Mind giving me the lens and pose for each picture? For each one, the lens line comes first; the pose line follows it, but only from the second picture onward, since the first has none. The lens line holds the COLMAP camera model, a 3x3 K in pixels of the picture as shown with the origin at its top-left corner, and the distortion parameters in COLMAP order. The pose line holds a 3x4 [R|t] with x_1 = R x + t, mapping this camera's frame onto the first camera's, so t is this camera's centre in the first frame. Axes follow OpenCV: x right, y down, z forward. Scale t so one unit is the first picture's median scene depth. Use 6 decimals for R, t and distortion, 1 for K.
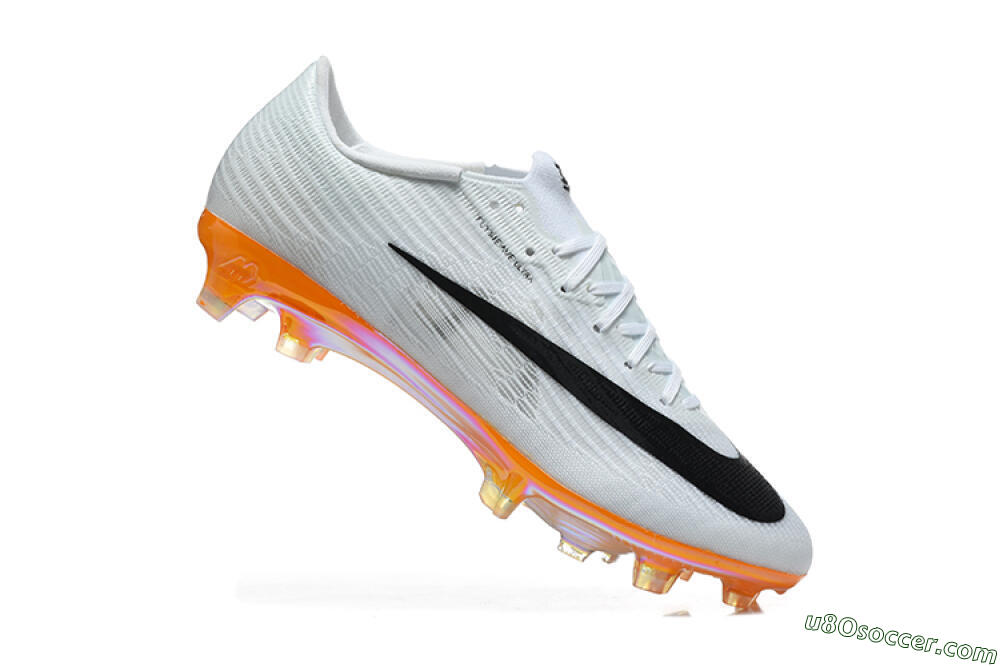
lens RADIAL K [[3099.9, 0, 498.7], [0, 3099.9, 335.2], [0, 0, 1]] dist [-0.431261, 0.000000]
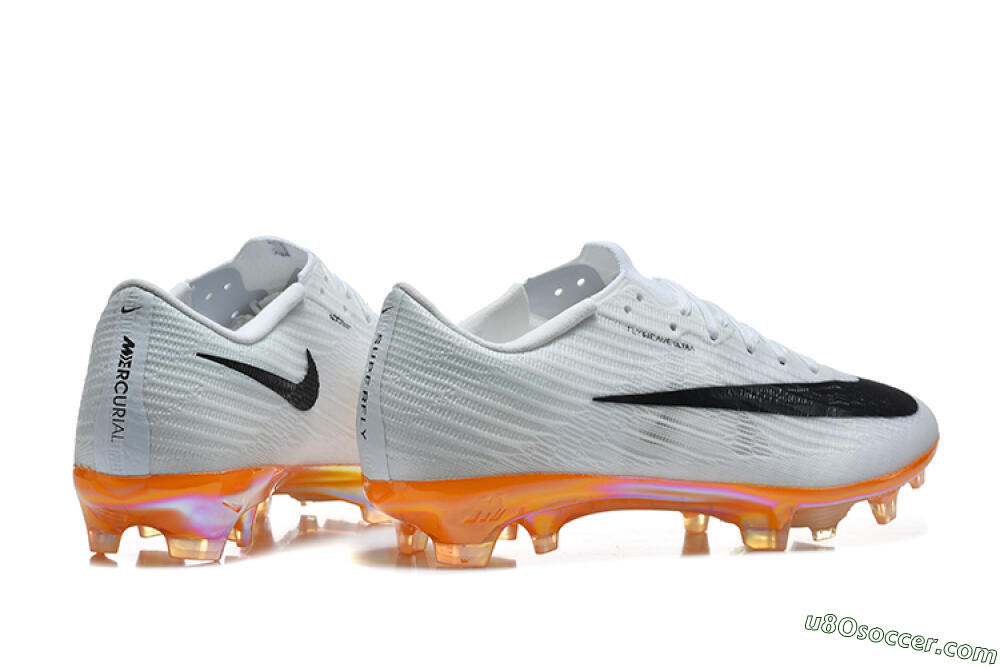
lens RADIAL K [[3099.9, 0, 499.8], [0, 3099.9, 332.5], [0, 0, 1]] dist [-0.431261, 0.000000]
pose [[0.649739, -0.567921, 0.505277, -0.550756], [0.491451, 0.820937, 0.290757, -0.354516], [-0.579928, 0.059403, 0.812499, 0.199499]]
